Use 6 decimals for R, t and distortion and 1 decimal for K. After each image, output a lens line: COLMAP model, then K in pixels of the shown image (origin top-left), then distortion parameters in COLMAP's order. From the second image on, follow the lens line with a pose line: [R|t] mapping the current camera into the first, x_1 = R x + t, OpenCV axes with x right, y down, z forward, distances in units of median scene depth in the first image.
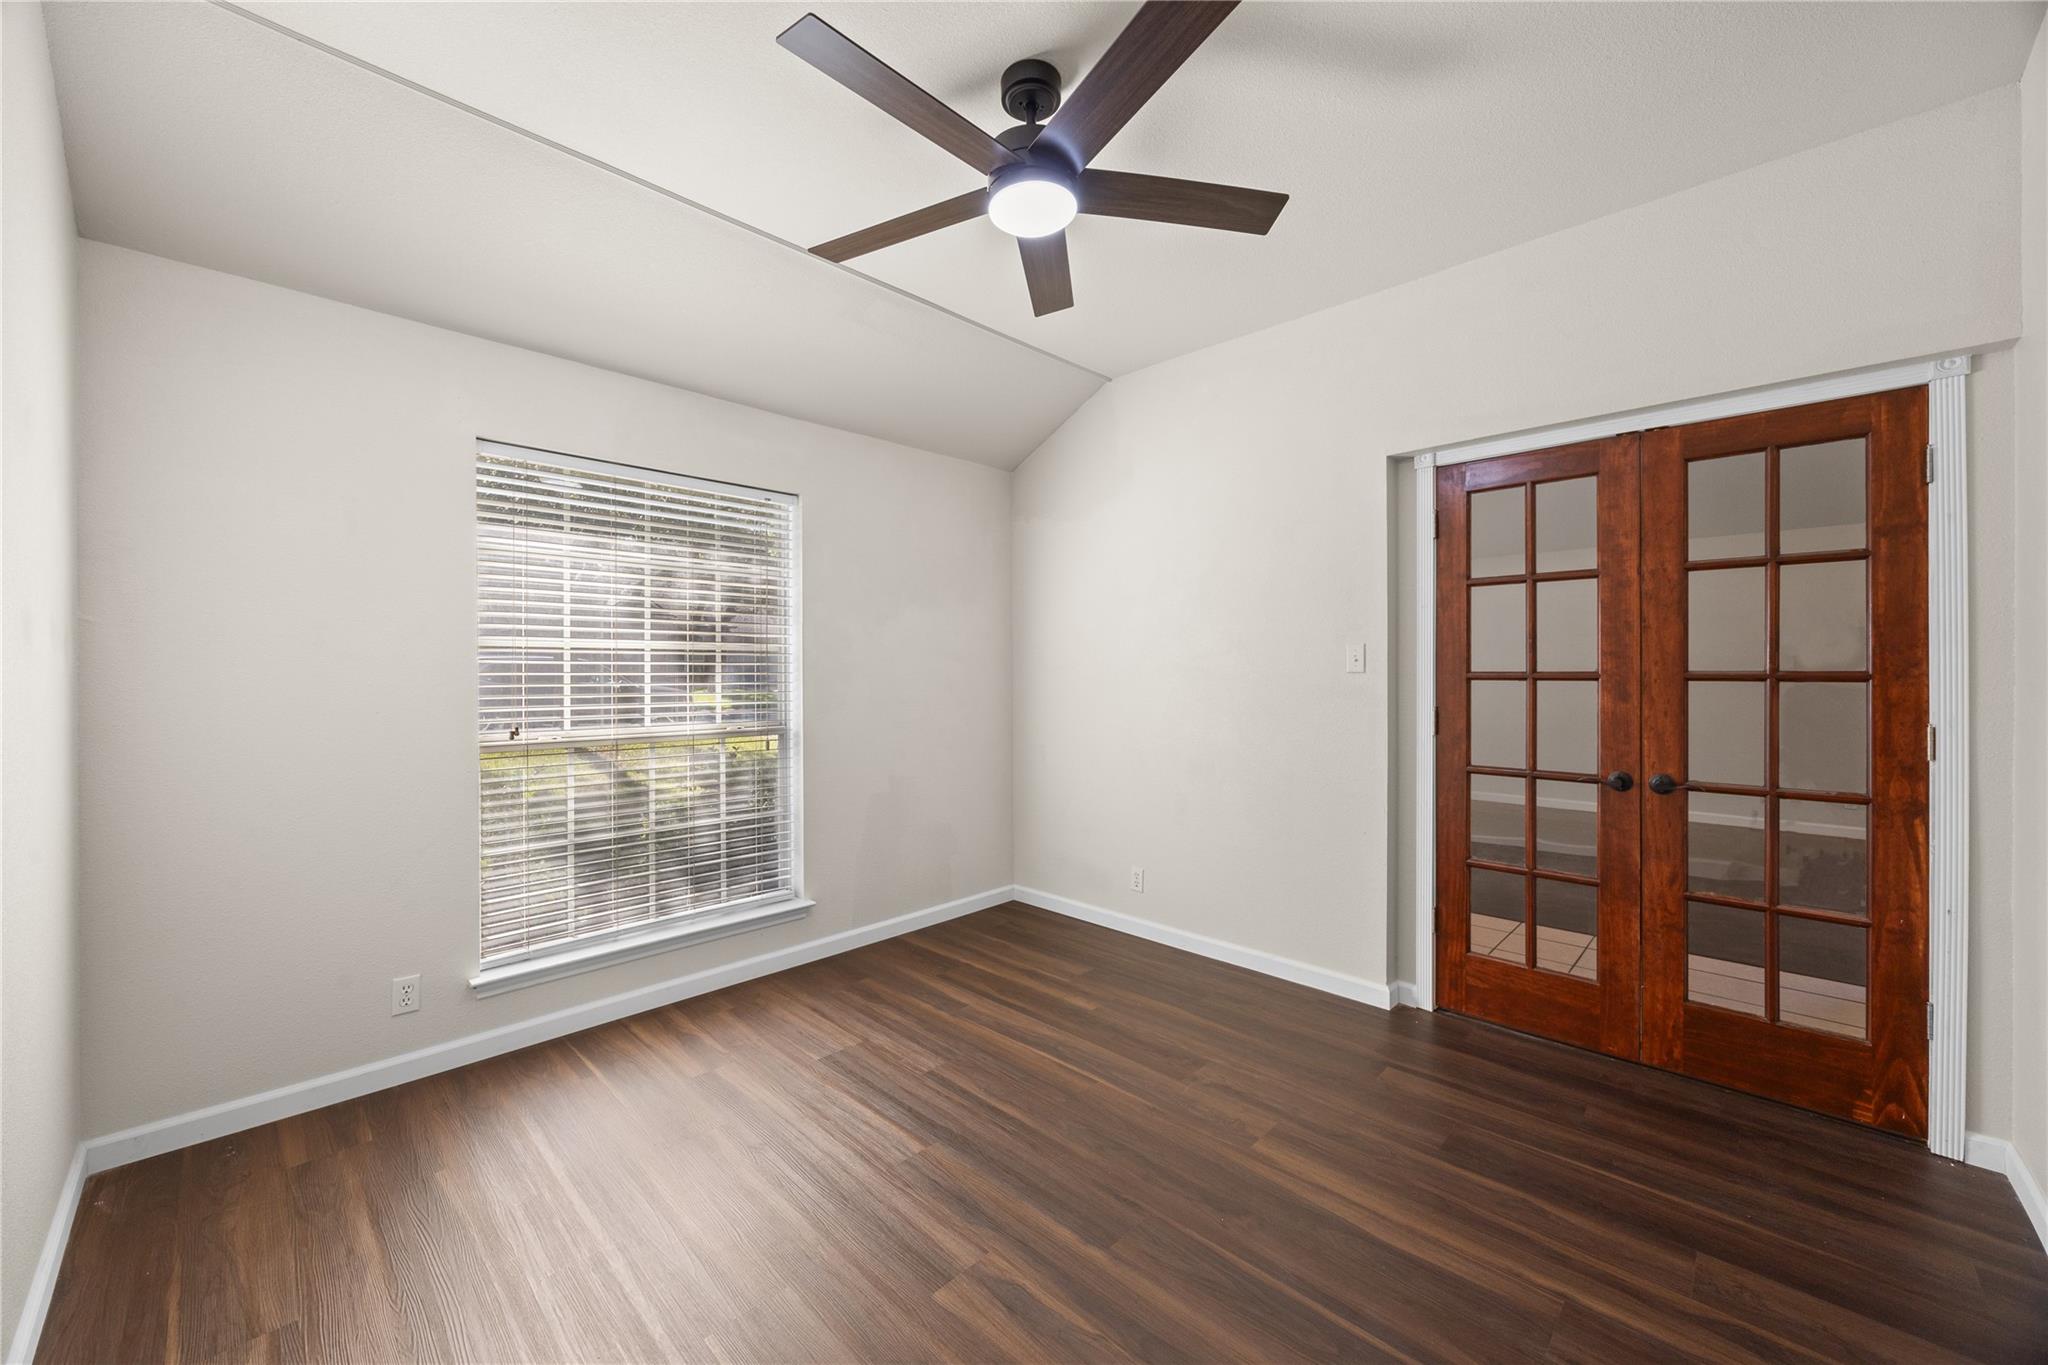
lens RADIAL K [[776.2, 0, 1020.6], [0, 776.2, 669.8], [0, 0, 1]] dist [-0.005343, -0.000202]
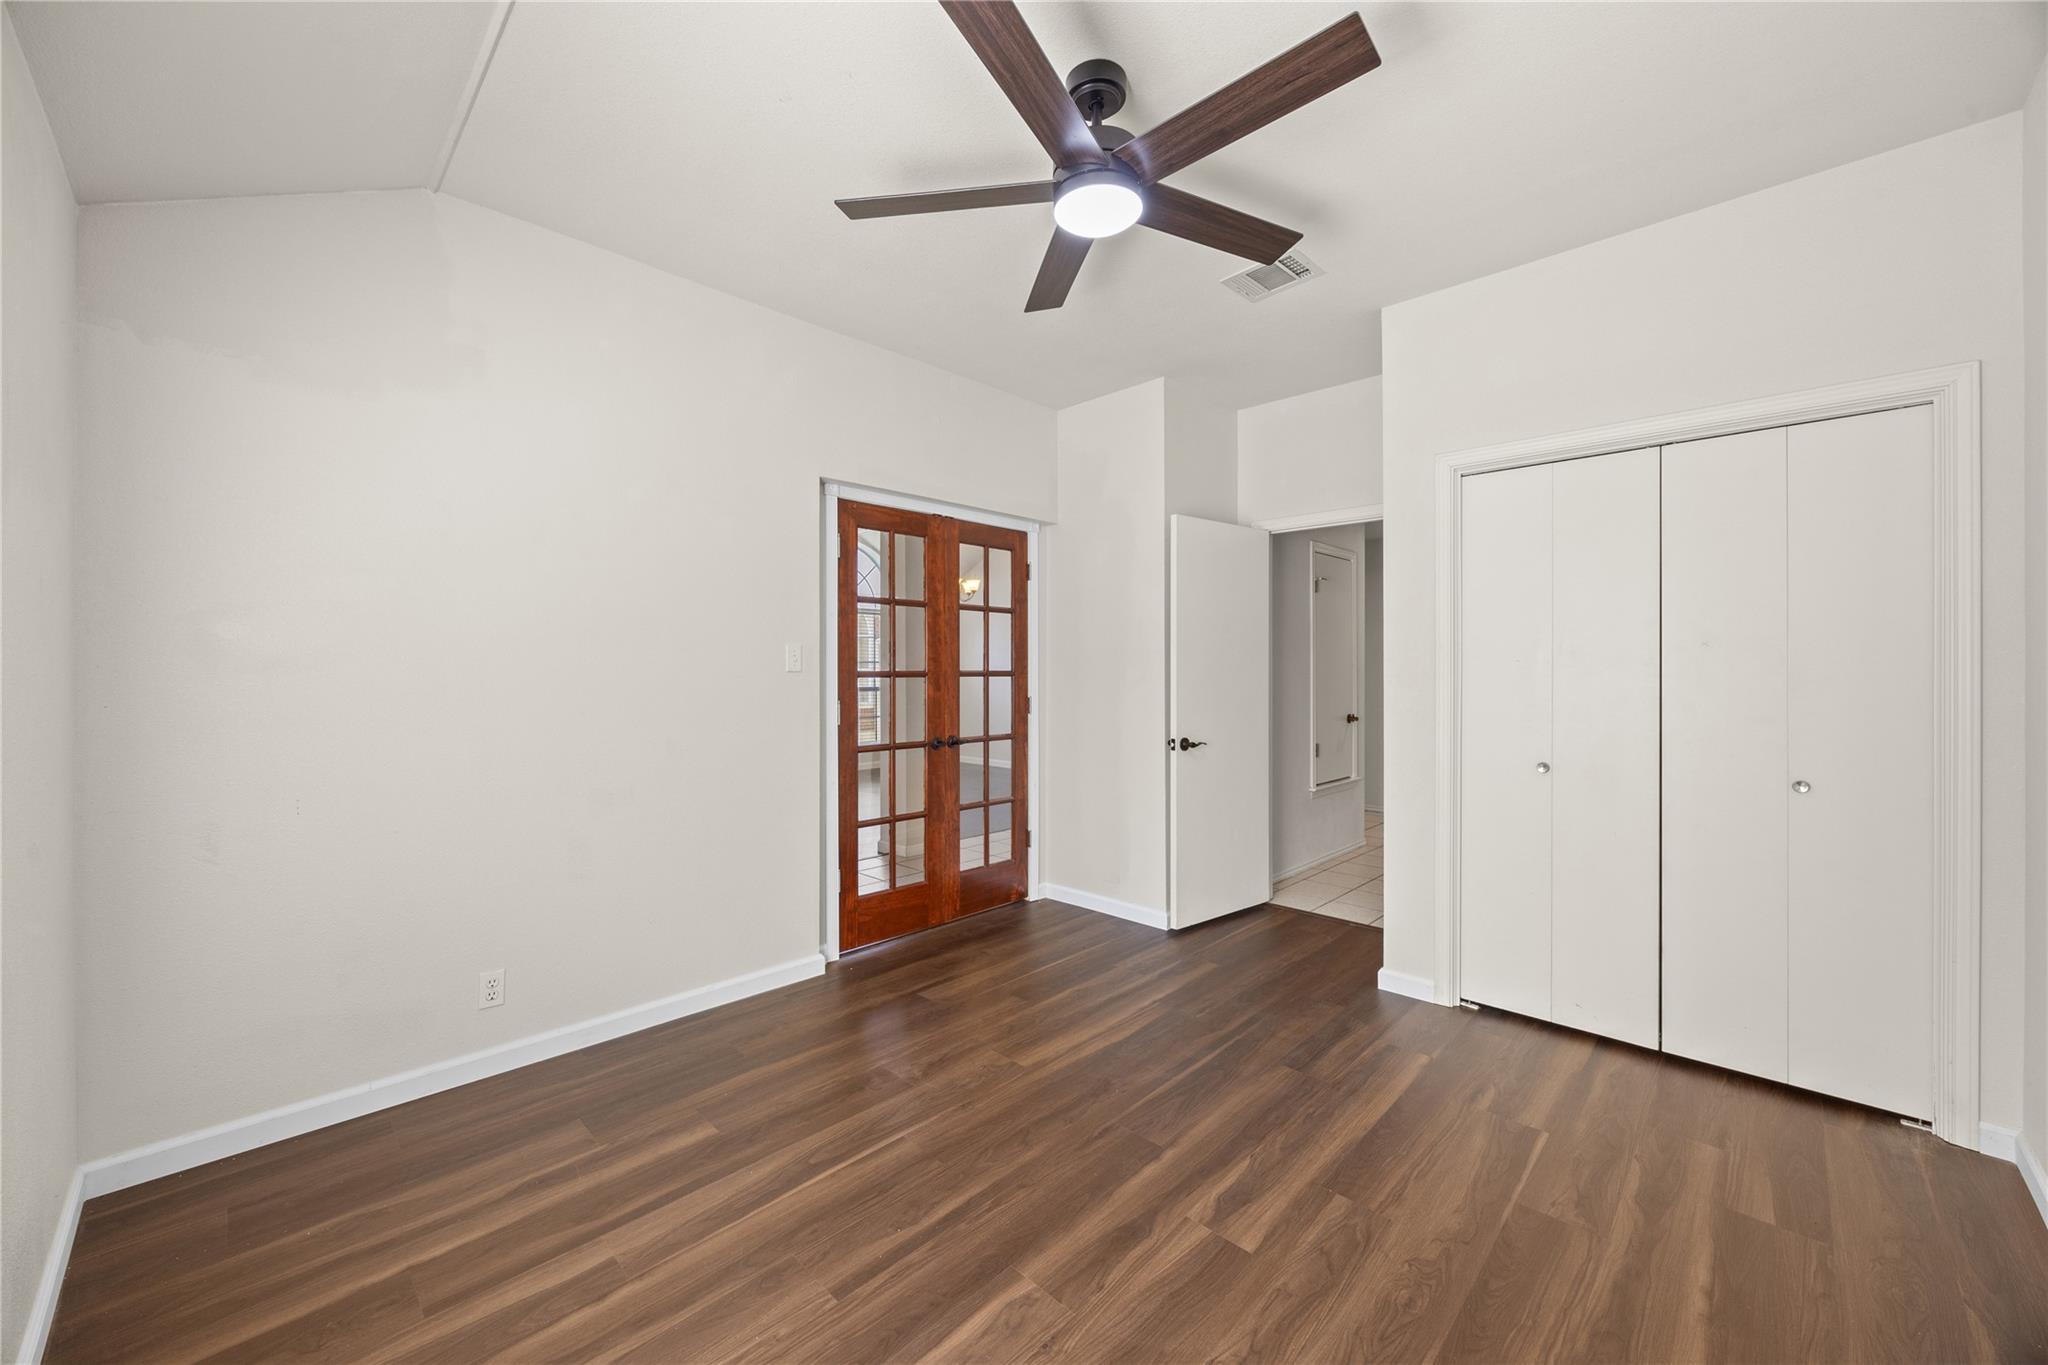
lens RADIAL K [[773.6, 0, 1022.0], [0, 773.6, 677.9], [0, 0, 1]] dist [-0.005194, 0.000501]
pose [[0.006361, -0.008411, 0.999944, -0.766124], [-0.001462, 0.999963, 0.008421, 0.002719], [-0.999979, -0.001515, 0.006349, 0.852896]]
